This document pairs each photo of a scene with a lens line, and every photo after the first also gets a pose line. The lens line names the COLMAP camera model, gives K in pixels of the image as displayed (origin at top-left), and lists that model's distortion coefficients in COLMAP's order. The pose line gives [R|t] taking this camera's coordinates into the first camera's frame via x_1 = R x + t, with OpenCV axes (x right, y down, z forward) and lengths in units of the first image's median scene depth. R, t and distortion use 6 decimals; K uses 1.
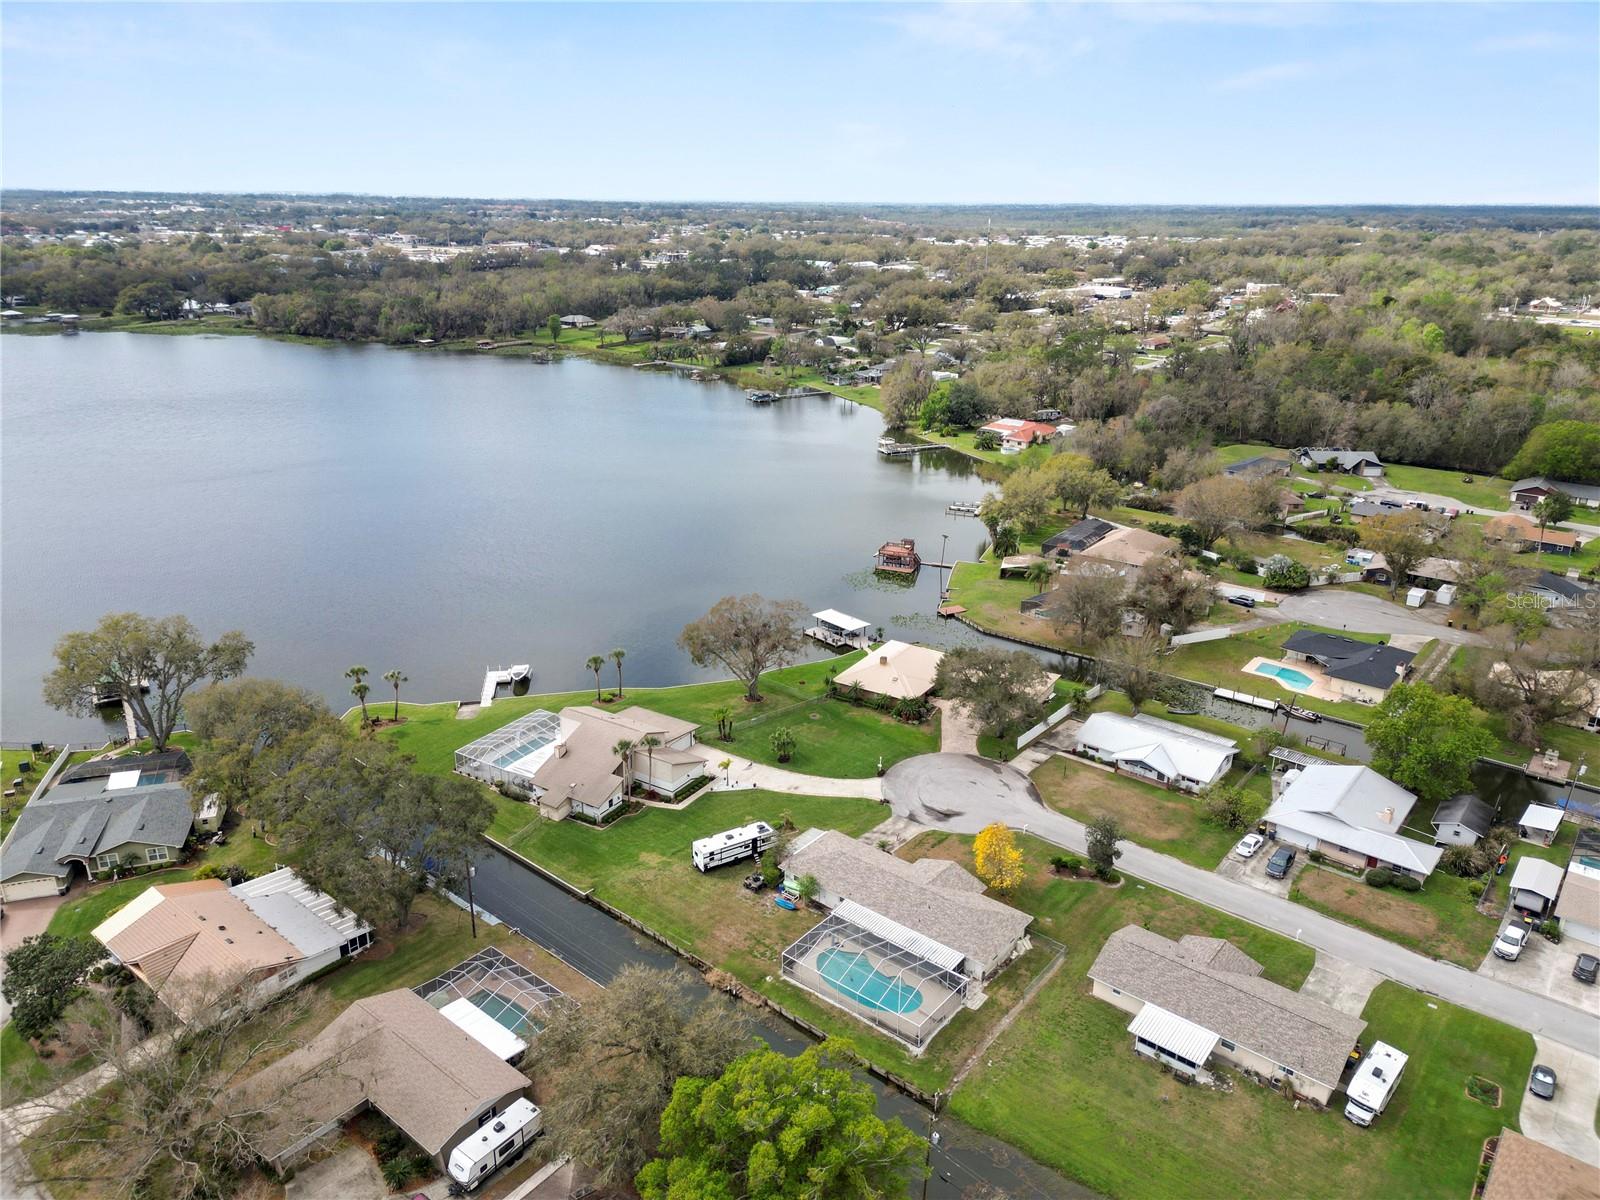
lens RADIAL K [[1114.7, 0, 800.0], [0, 1114.7, 600.0], [0, 0, 1]] dist [0.085153, -0.086798]
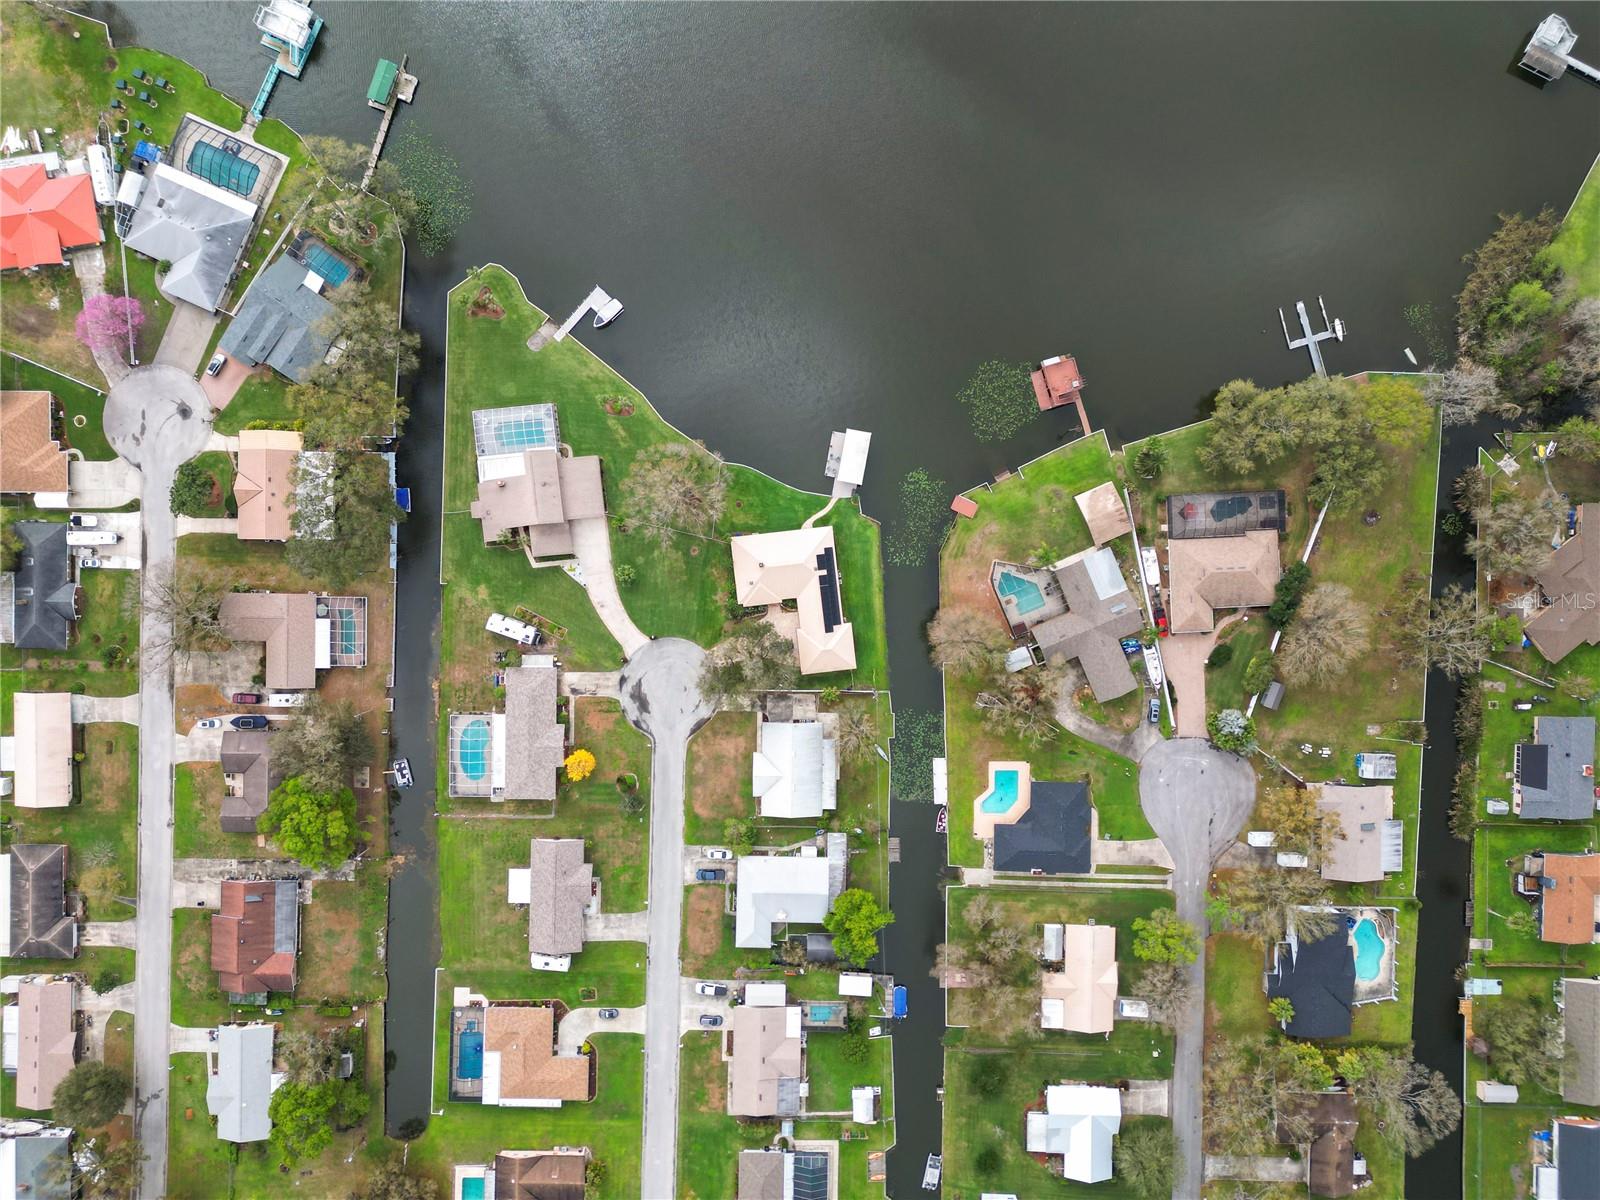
lens RADIAL K [[1114.7, 0, 800.0], [0, 1114.7, 600.0], [0, 0, 1]] dist [0.085153, -0.086798]
pose [[0.619220, 0.785217, -0.001136, 0.155022], [-0.264017, 0.209565, 0.941476, -1.311762], [0.739501, -0.582681, 0.337077, 0.660104]]
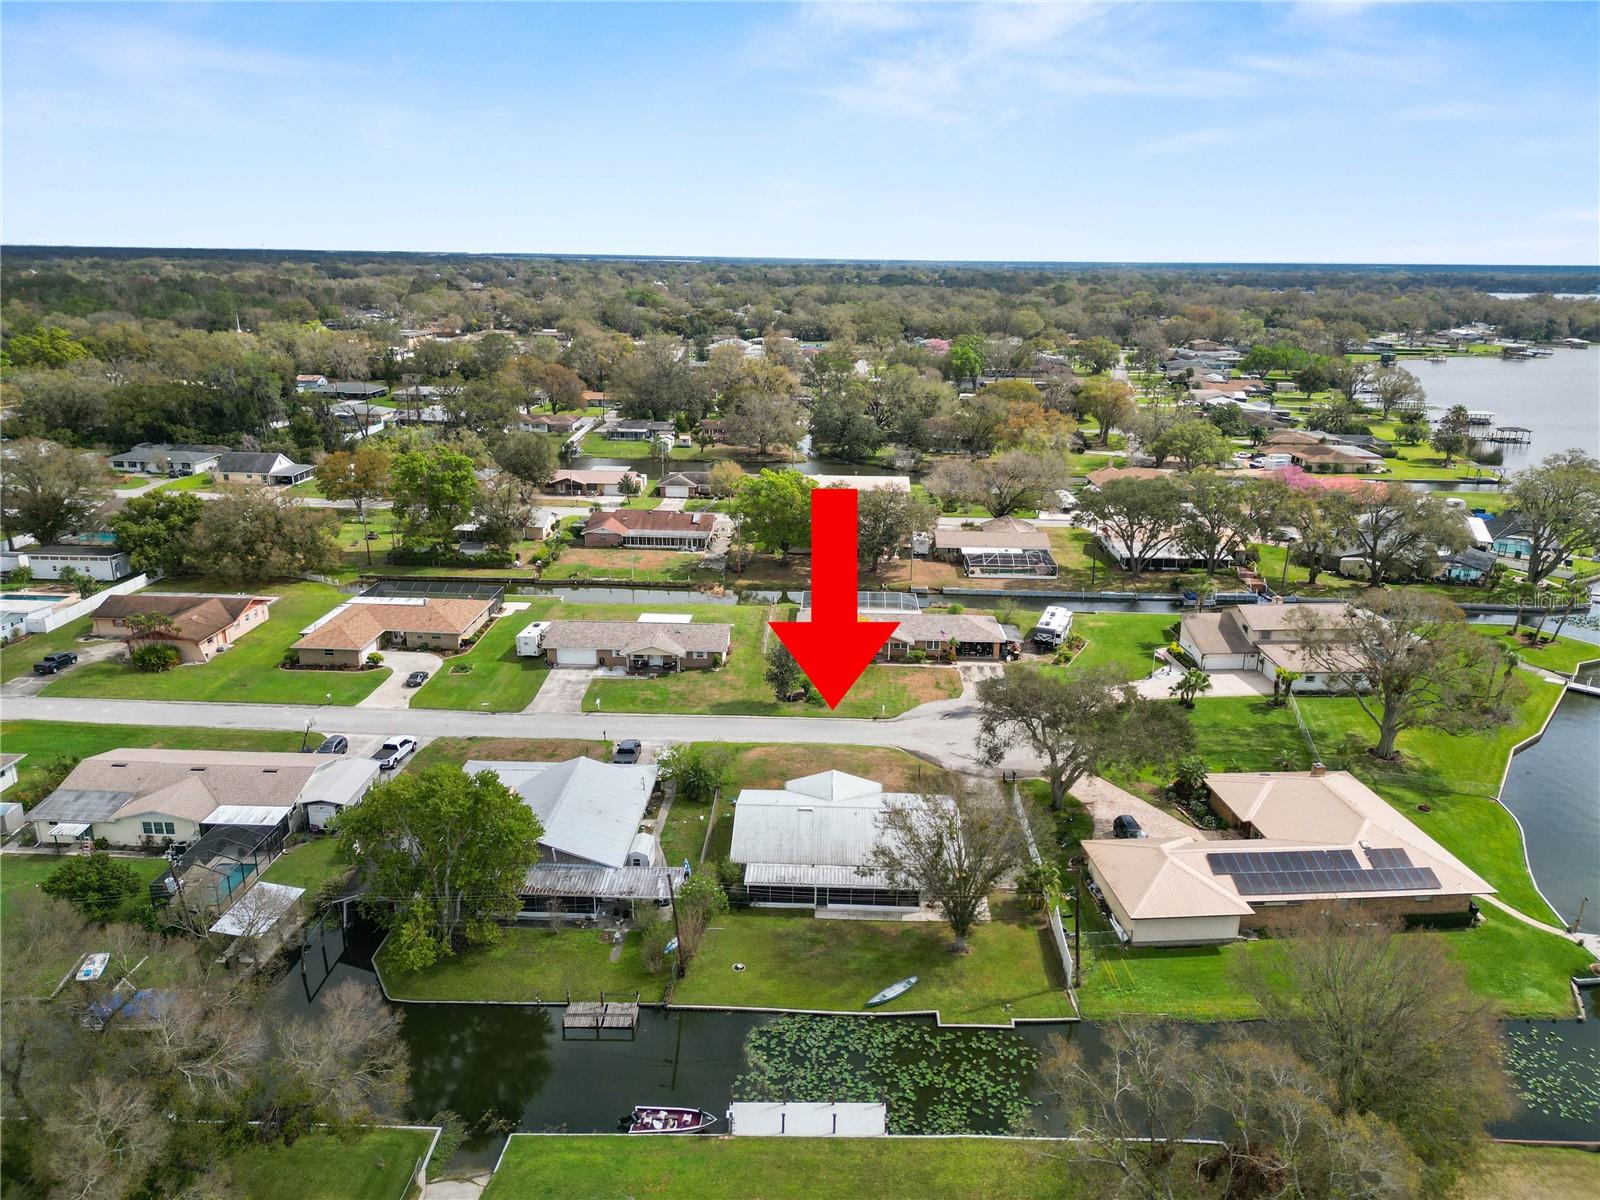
lens RADIAL K [[1112.8, 0, 800.0], [0, 1112.8, 600.0], [0, 0, 1]] dist [0.094201, -0.108286]
pose [[-0.797627, 0.160327, -0.581452, 0.685771], [-0.221386, 0.818914, 0.529498, -0.296479], [0.561052, 0.551067, -0.617694, 1.321880]]
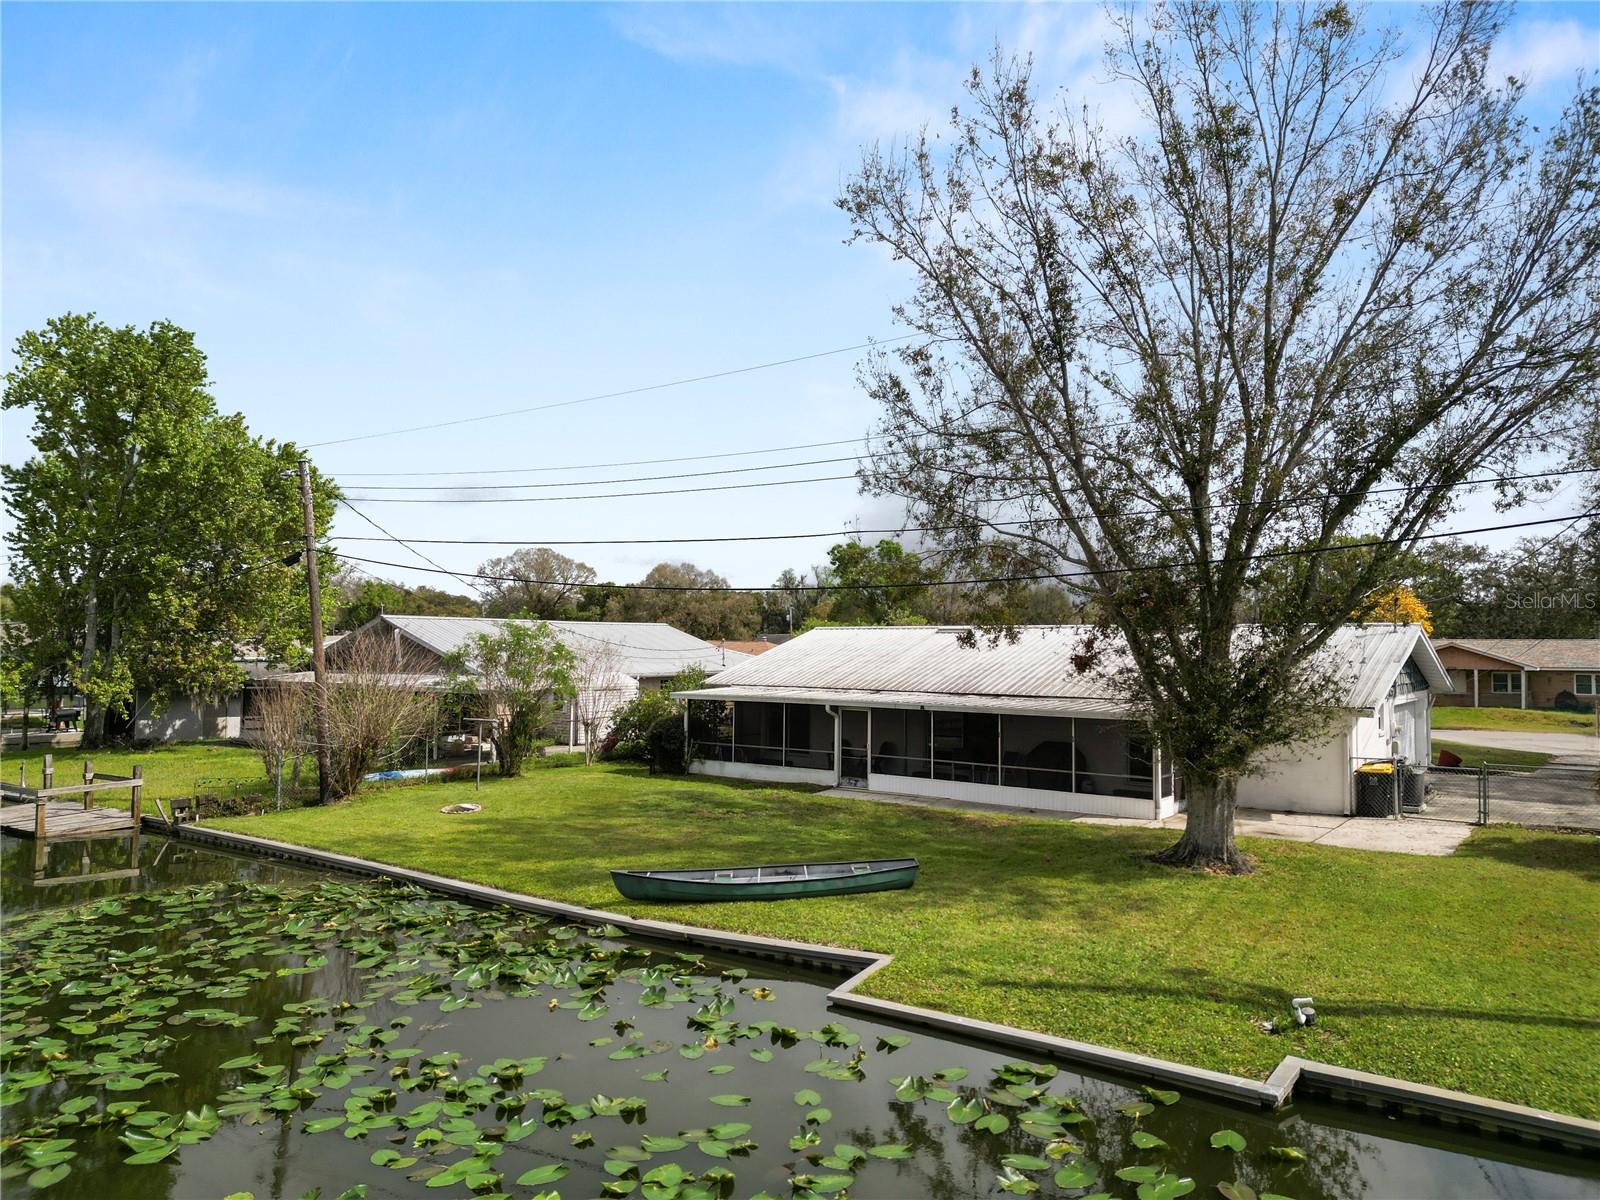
lens RADIAL K [[1114.7, 0, 800.0], [0, 1114.7, 600.0], [0, 0, 1]] dist [0.085153, -0.086798]
pose [[-0.999171, -0.021299, -0.034686, 0.384075], [-0.030464, 0.956478, 0.290211, 0.051621], [0.026995, 0.291027, -0.956334, 1.228416]]
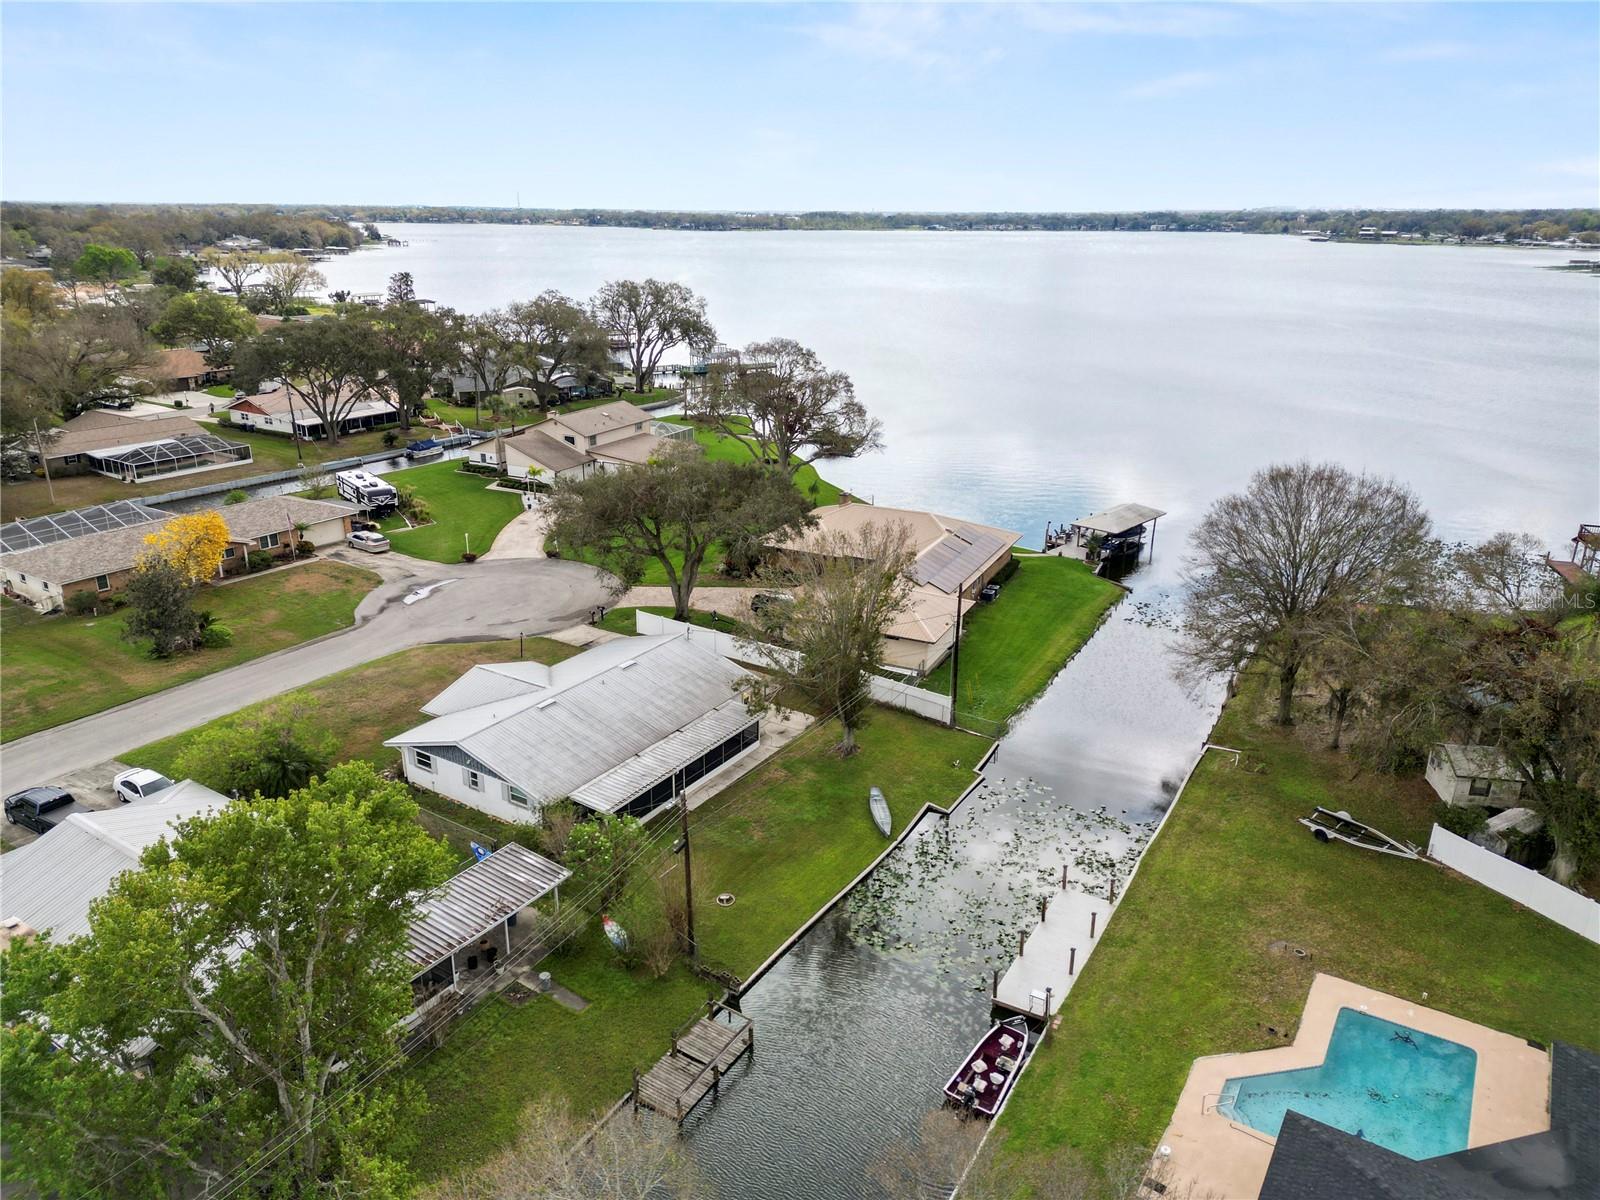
lens RADIAL K [[1114.7, 0, 800.0], [0, 1114.7, 600.0], [0, 0, 1]] dist [0.085153, -0.086798]
pose [[0.108652, 0.319427, -0.941361, 0.727724], [-0.343181, 0.900801, 0.266054, -0.050915], [0.932964, 0.294150, 0.207495, 0.995914]]
